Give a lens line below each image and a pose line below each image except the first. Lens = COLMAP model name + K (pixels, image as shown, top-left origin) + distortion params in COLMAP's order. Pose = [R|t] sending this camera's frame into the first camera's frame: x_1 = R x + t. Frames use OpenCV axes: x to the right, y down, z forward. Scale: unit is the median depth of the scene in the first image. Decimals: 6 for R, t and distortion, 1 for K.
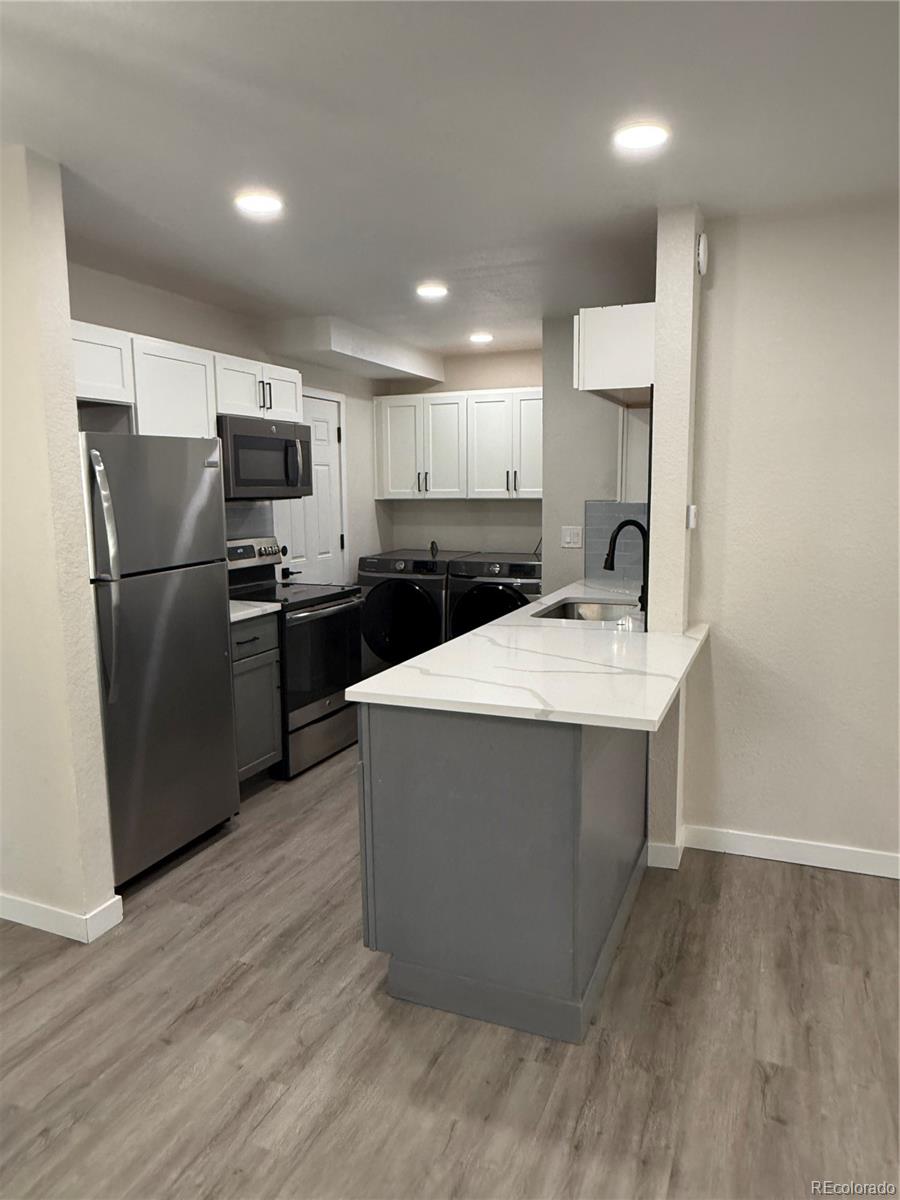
lens RADIAL K [[810.2, 0, 451.4], [0, 810.2, 599.7], [0, 0, 1]] dist [-0.001692, 0.004596]
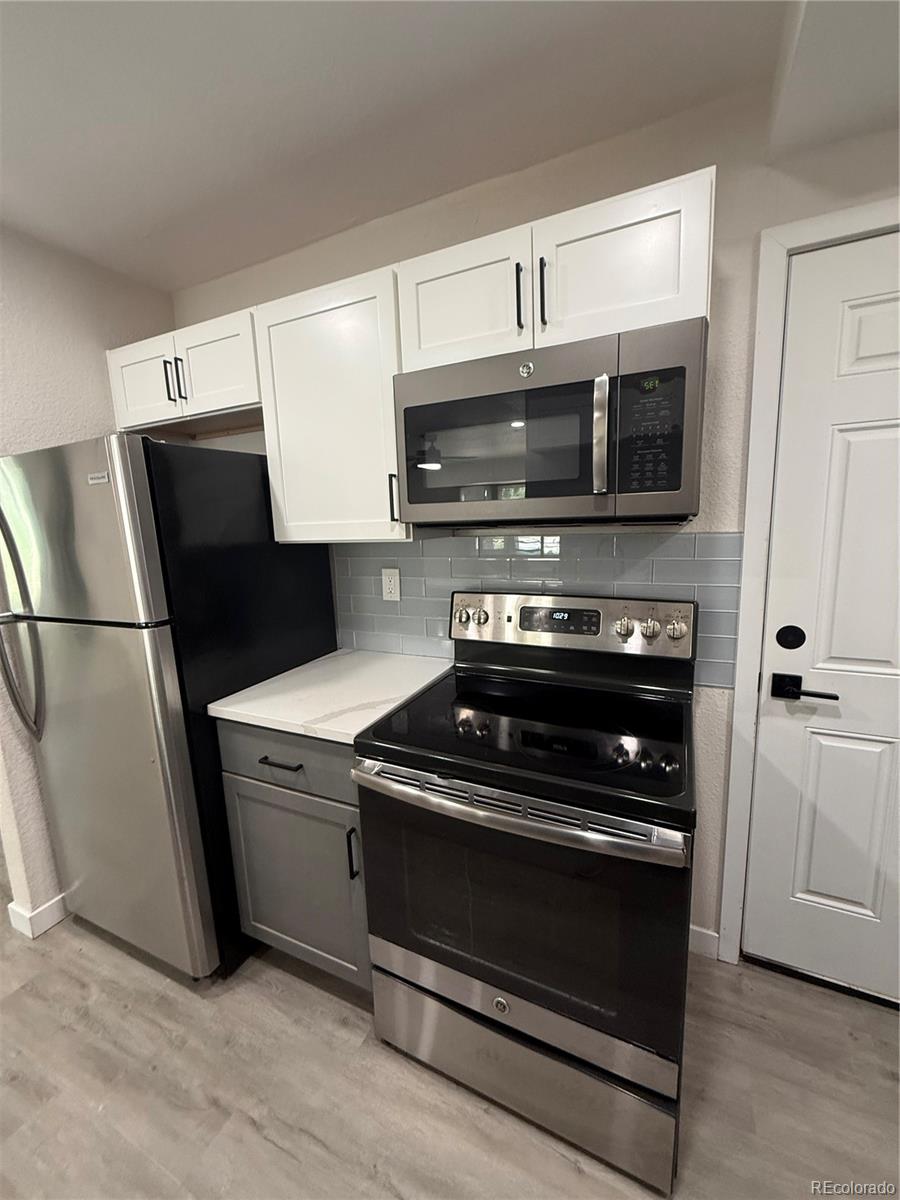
lens RADIAL K [[479.4, 0, 451.7], [0, 479.4, 596.9], [0, 0, 1]] dist [-0.001448, 0.001163]
pose [[-0.045775, 0.172278, -0.983984, 0.079351], [-0.102680, 0.978988, 0.176180, -0.158107], [0.993661, 0.109101, -0.027124, 1.195511]]
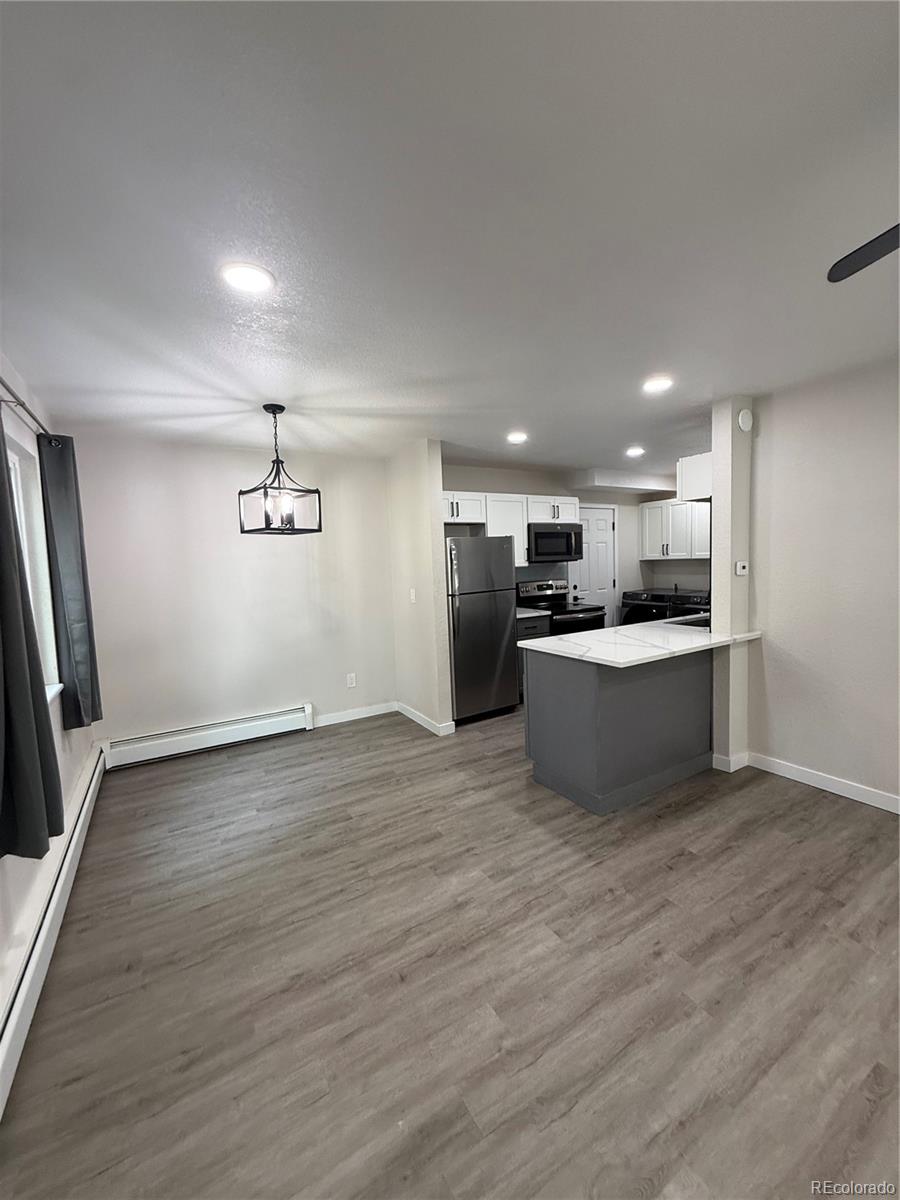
lens RADIAL K [[479.4, 0, 450.8], [0, 479.4, 597.9], [0, 0, 1]] dist [-0.001448, 0.001163]
pose [[0.804095, 0.026805, -0.593896, 0.354202], [-0.054116, 0.998136, -0.028219, 0.021217], [0.592033, 0.054830, 0.804047, -0.167268]]
